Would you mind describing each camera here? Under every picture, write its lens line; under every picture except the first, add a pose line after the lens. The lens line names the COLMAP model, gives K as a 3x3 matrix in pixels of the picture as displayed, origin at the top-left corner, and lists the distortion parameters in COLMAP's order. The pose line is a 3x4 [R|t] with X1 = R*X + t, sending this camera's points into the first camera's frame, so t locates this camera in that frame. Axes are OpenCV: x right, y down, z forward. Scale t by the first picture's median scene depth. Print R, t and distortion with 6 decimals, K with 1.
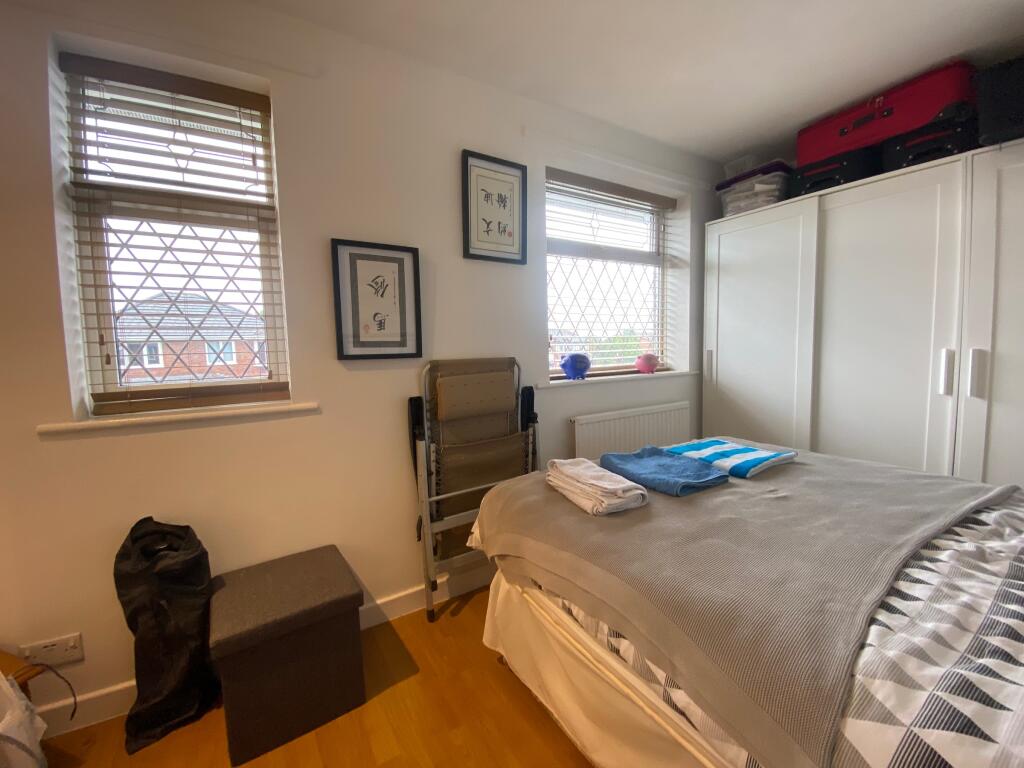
lens RADIAL K [[417.9, 0, 511.1], [0, 417.9, 383.2], [0, 0, 1]] dist [0.032585, -0.025688]
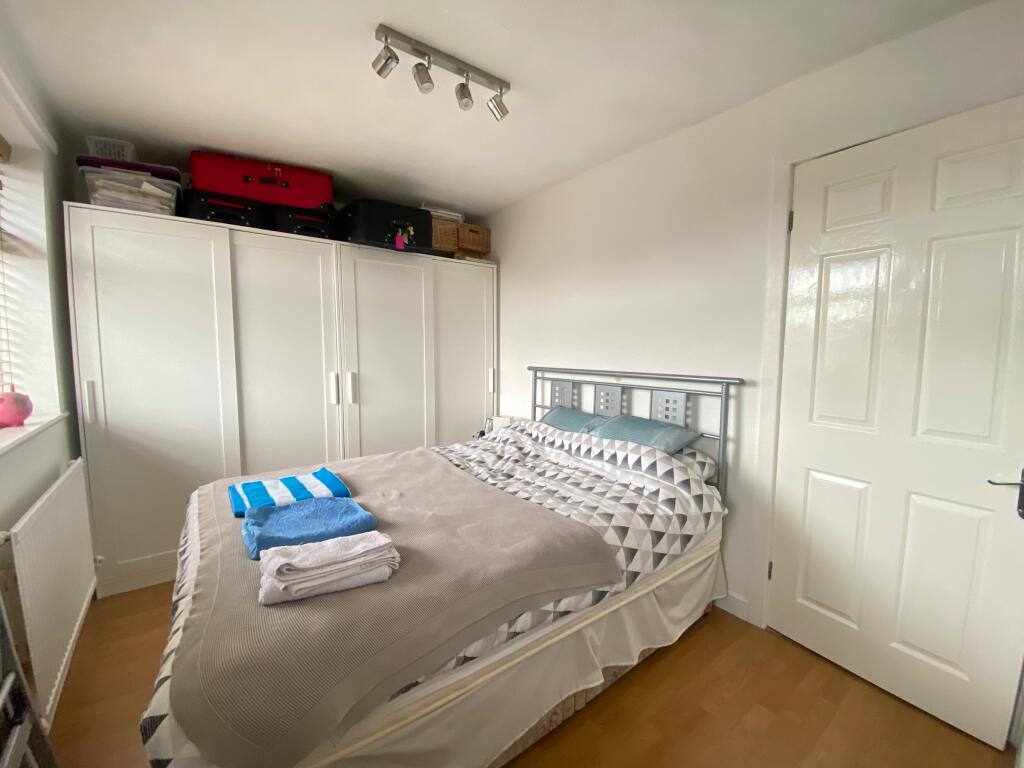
lens RADIAL K [[417.9, 0, 511.1], [0, 417.9, 383.2], [0, 0, 1]] dist [0.032585, -0.025688]
pose [[-0.098388, -0.065395, 0.992997, -0.480780], [0.087934, 0.993364, 0.074132, -0.100277], [-0.991256, 0.094612, -0.091984, 0.539203]]
